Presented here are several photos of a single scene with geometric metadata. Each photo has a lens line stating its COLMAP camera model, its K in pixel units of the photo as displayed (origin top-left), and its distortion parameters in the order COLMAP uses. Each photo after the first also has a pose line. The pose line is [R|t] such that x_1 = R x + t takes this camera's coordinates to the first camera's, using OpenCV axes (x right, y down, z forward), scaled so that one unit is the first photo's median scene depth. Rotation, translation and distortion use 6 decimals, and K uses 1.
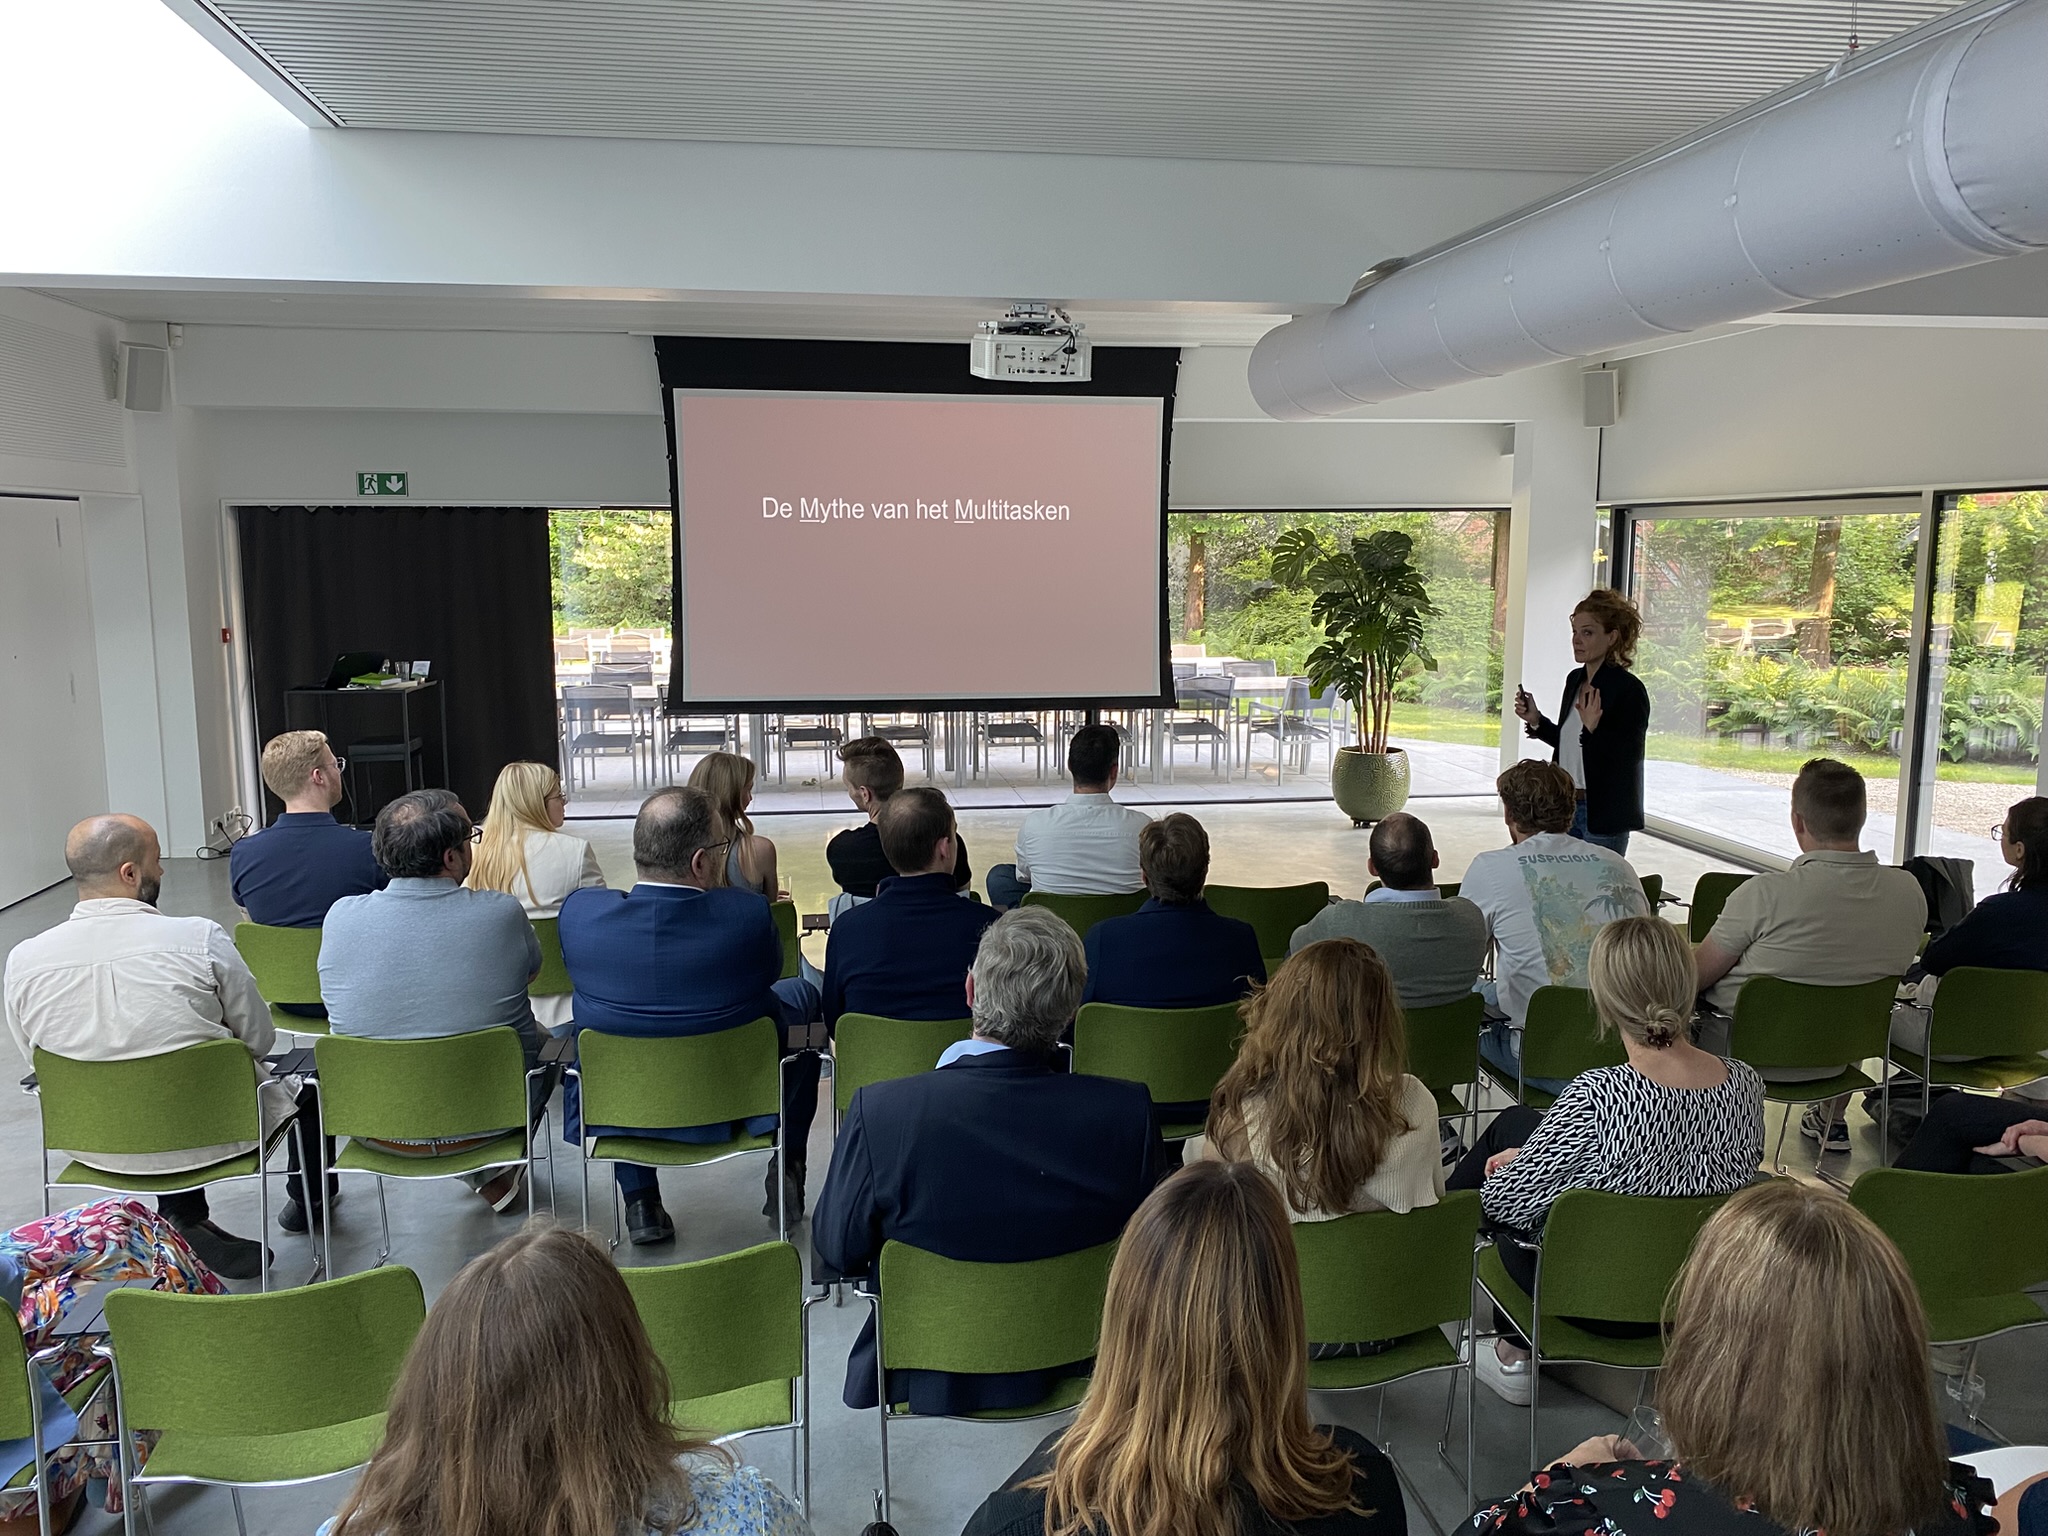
lens RADIAL K [[1565.9, 0, 1038.0], [0, 1565.9, 756.7], [0, 0, 1]] dist [0.051564, -0.065085]
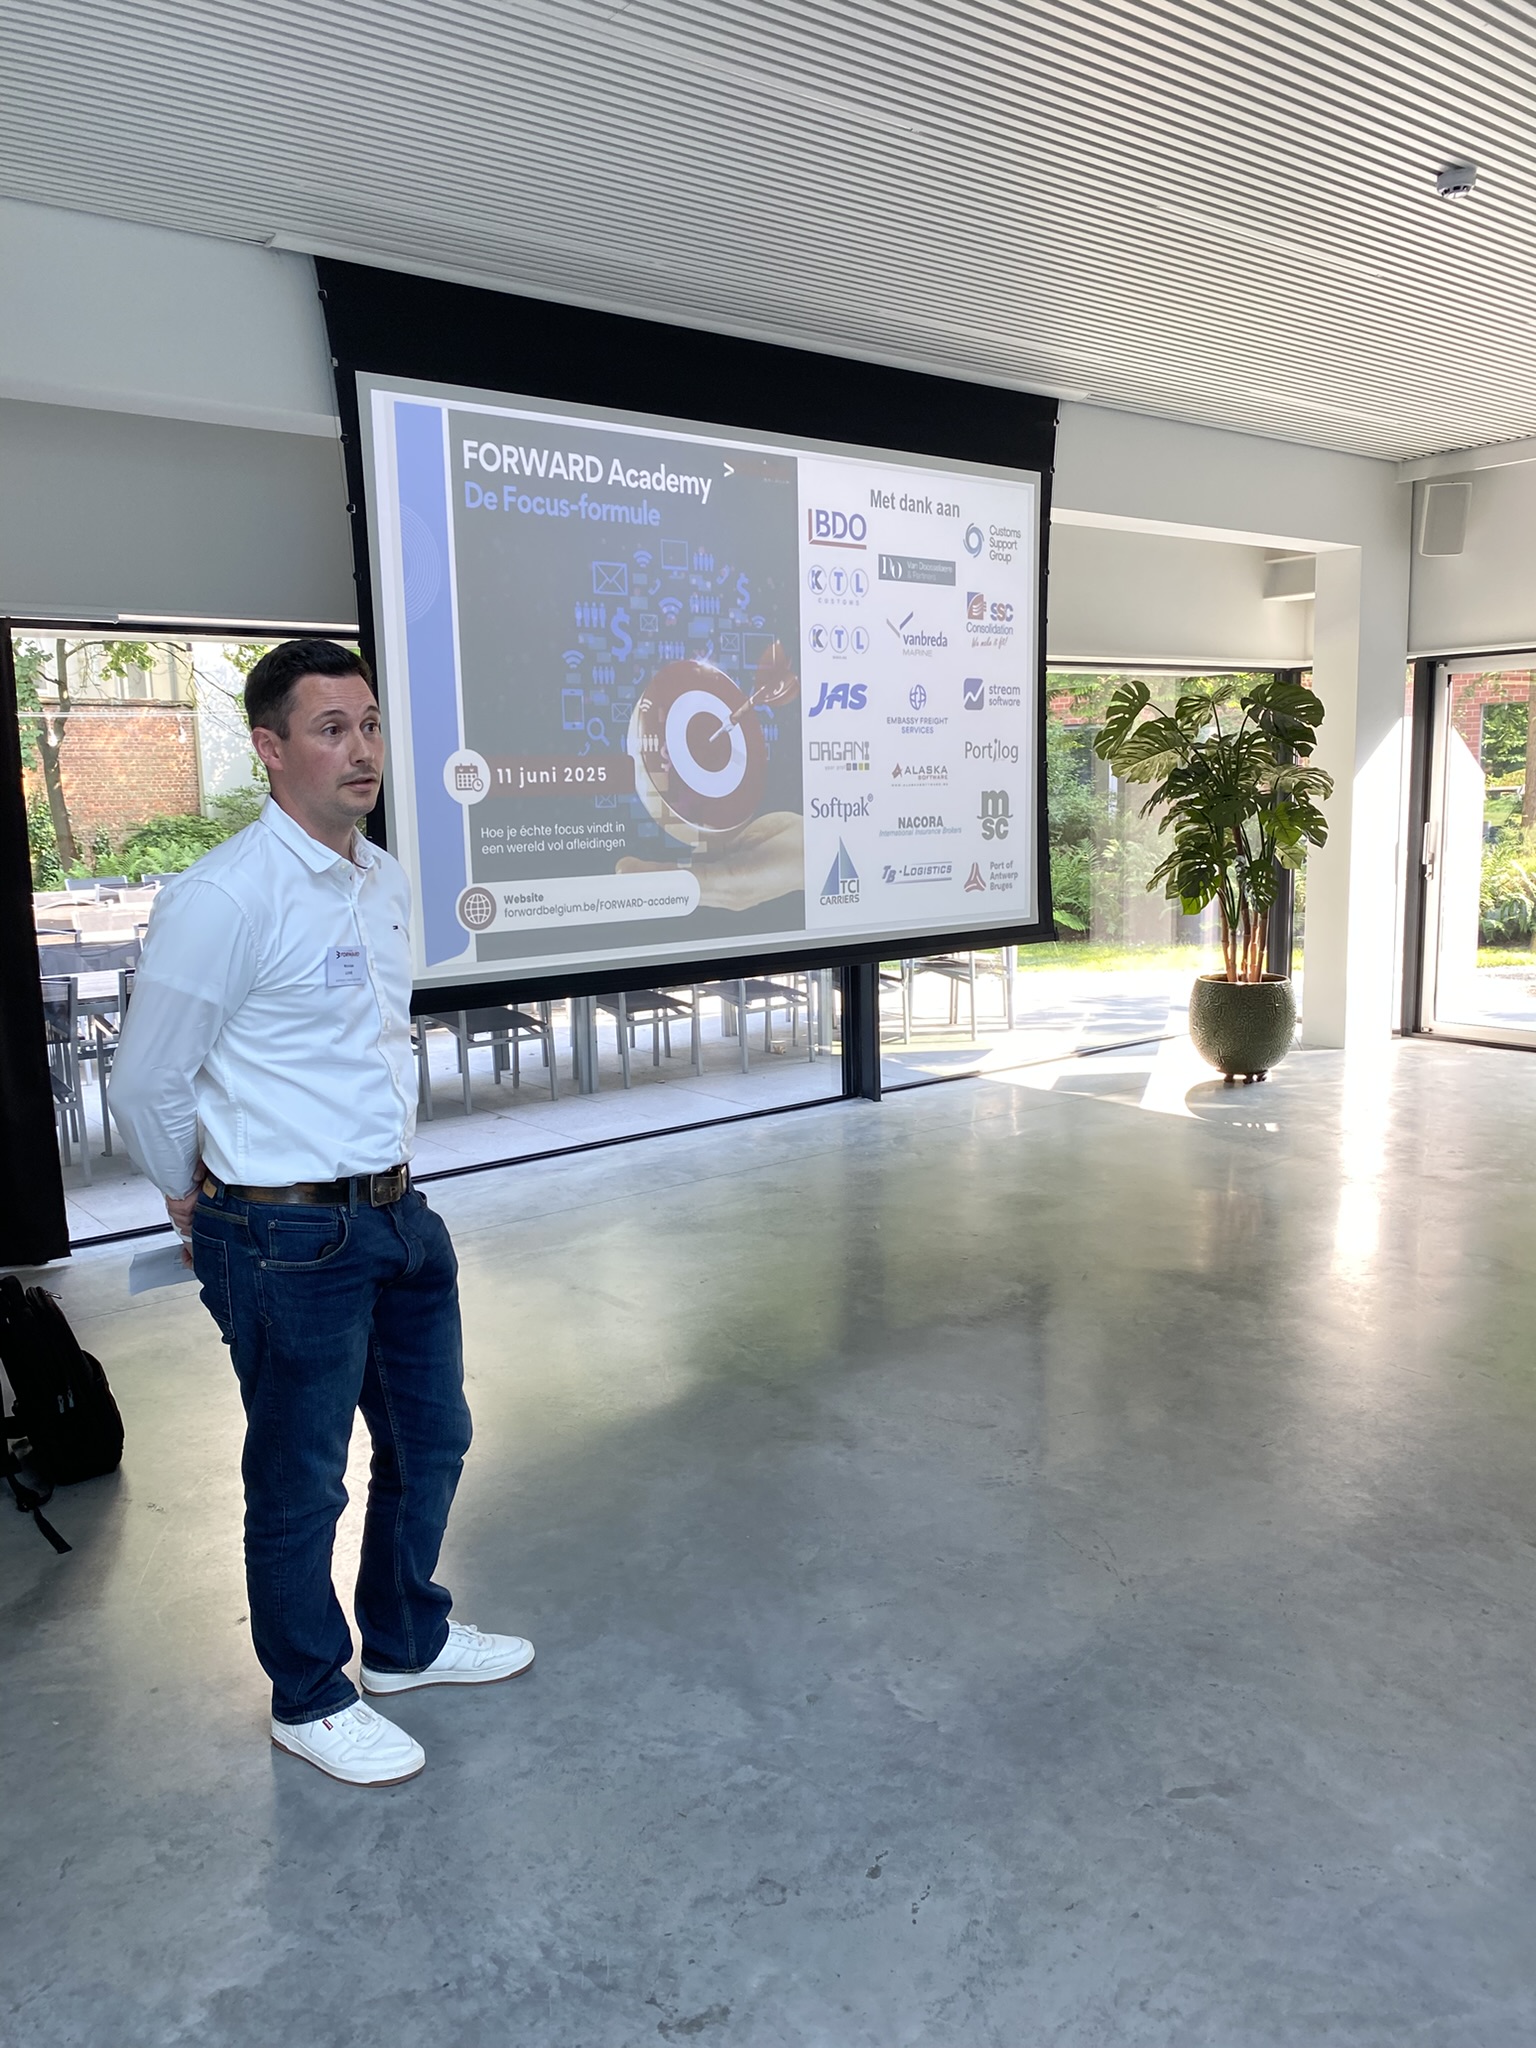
lens RADIAL K [[1565.9, 0, 737.9], [0, 1565.9, 1019.2], [0, 0, 1]] dist [0.051564, -0.065085]
pose [[0.865105, -0.093200, 0.492856, -0.385755], [0.089978, 0.995482, 0.030309, -0.031691], [-0.493454, 0.018126, 0.869583, 0.496750]]
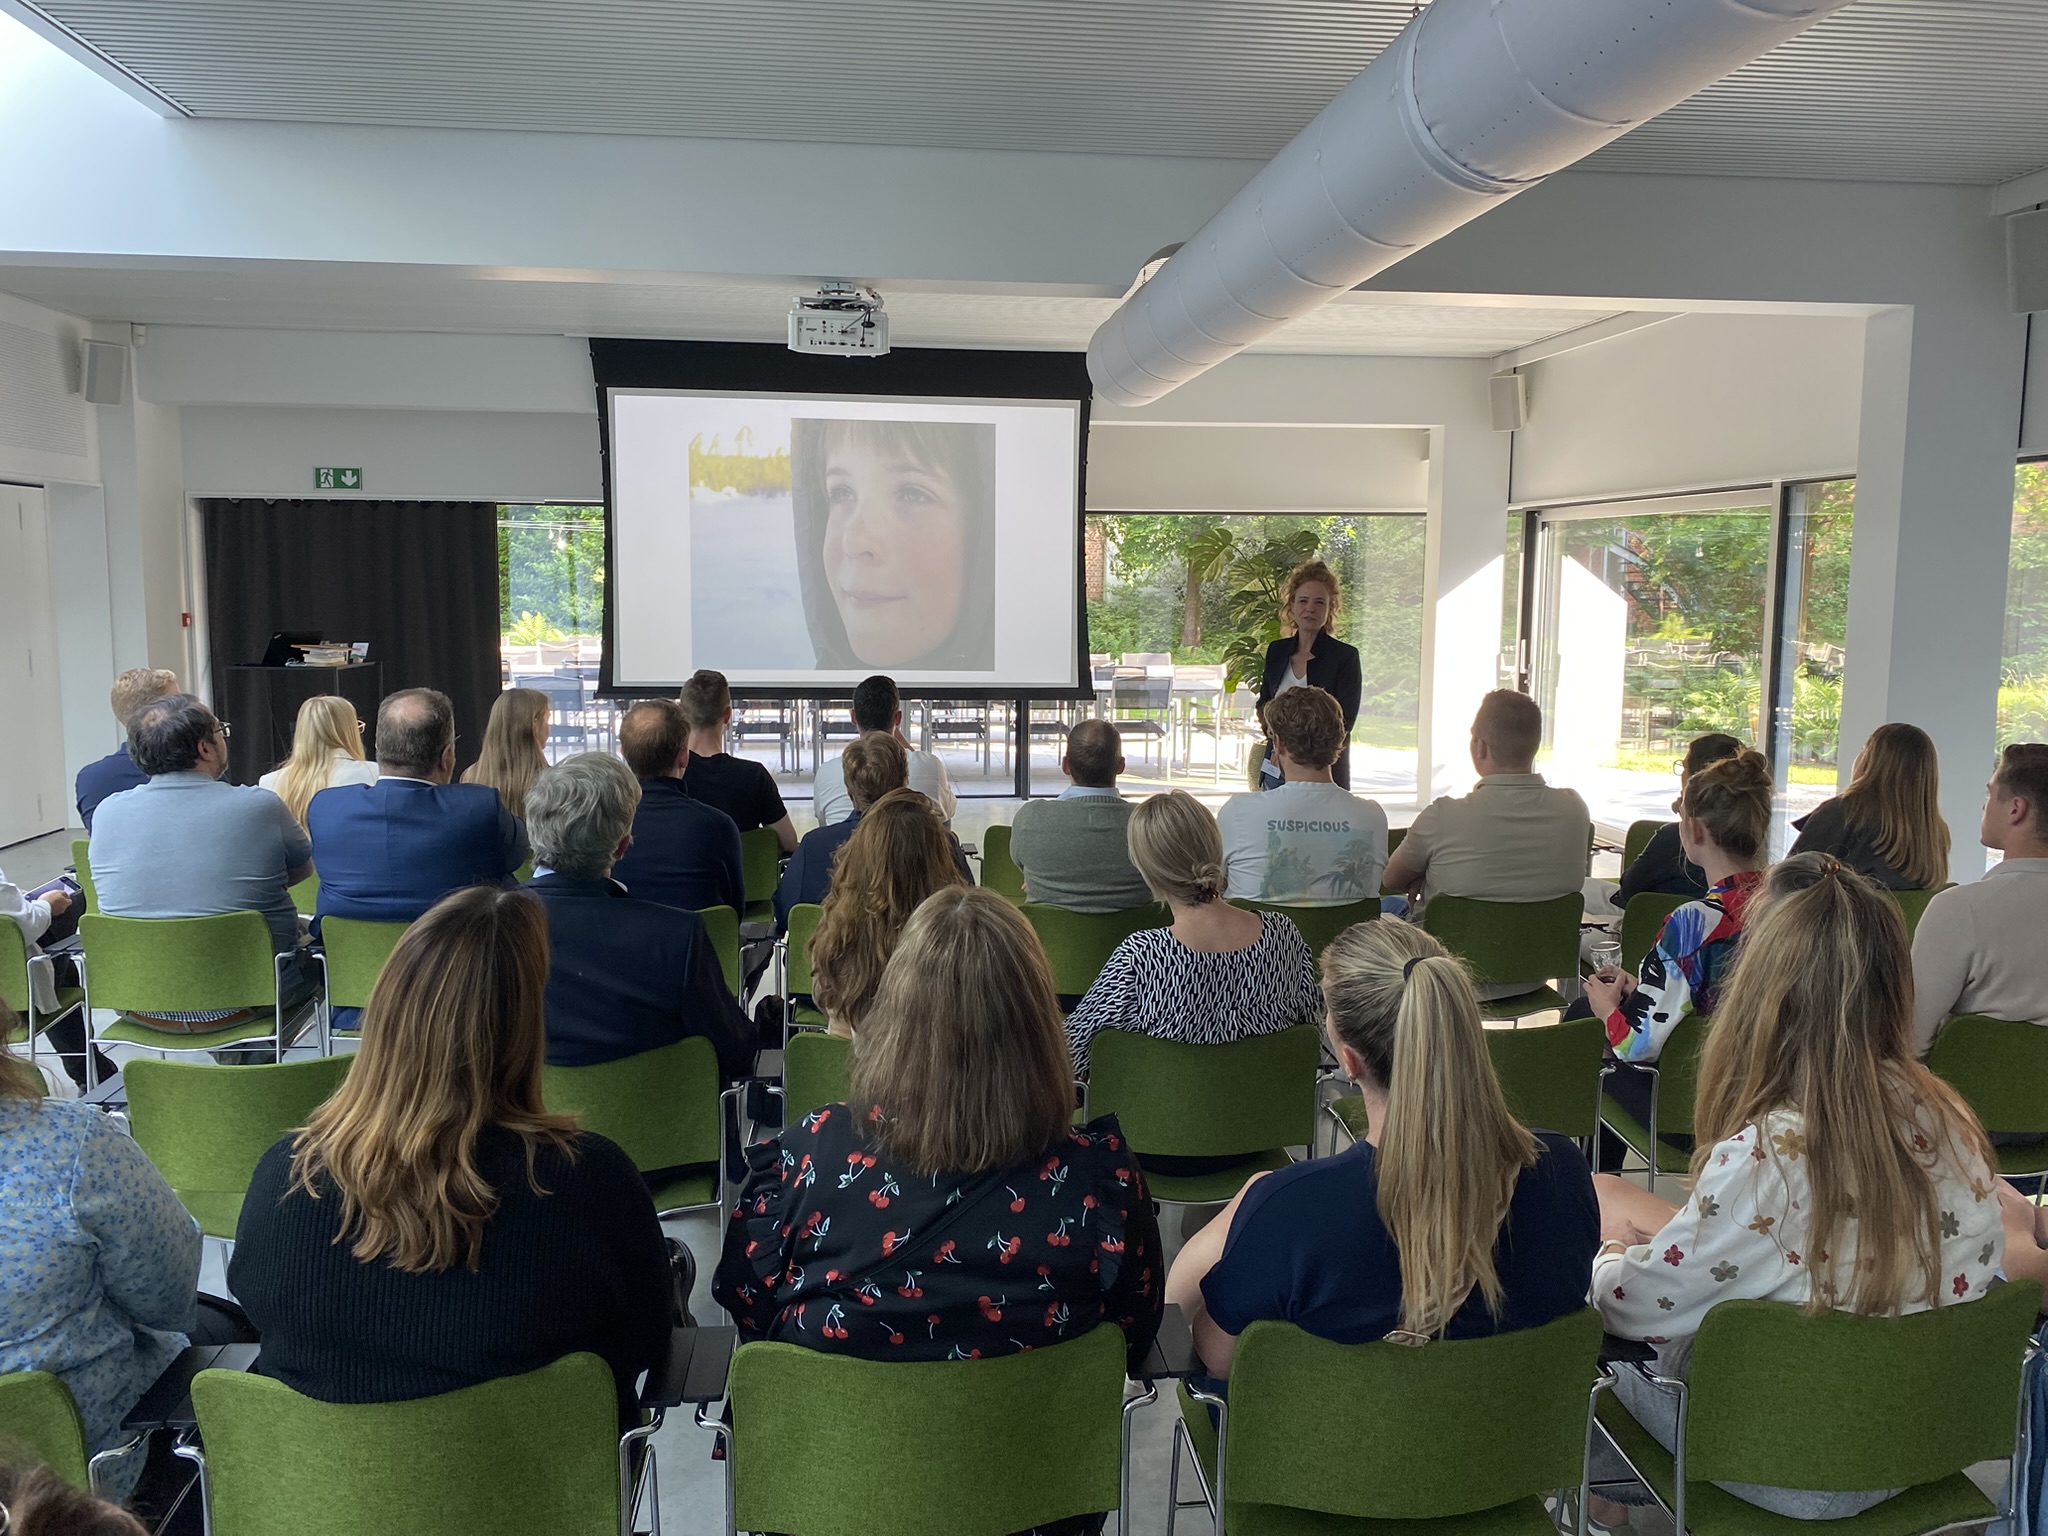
lens RADIAL K [[1565.9, 0, 1057.2], [0, 1565.9, 749.1], [0, 0, 1]] dist [0.051564, -0.065085]
pose [[0.999405, 0.011255, -0.032607, 0.102948], [-0.012204, 0.999503, -0.029070, 0.033266], [0.032263, 0.029451, 0.999045, -0.032885]]
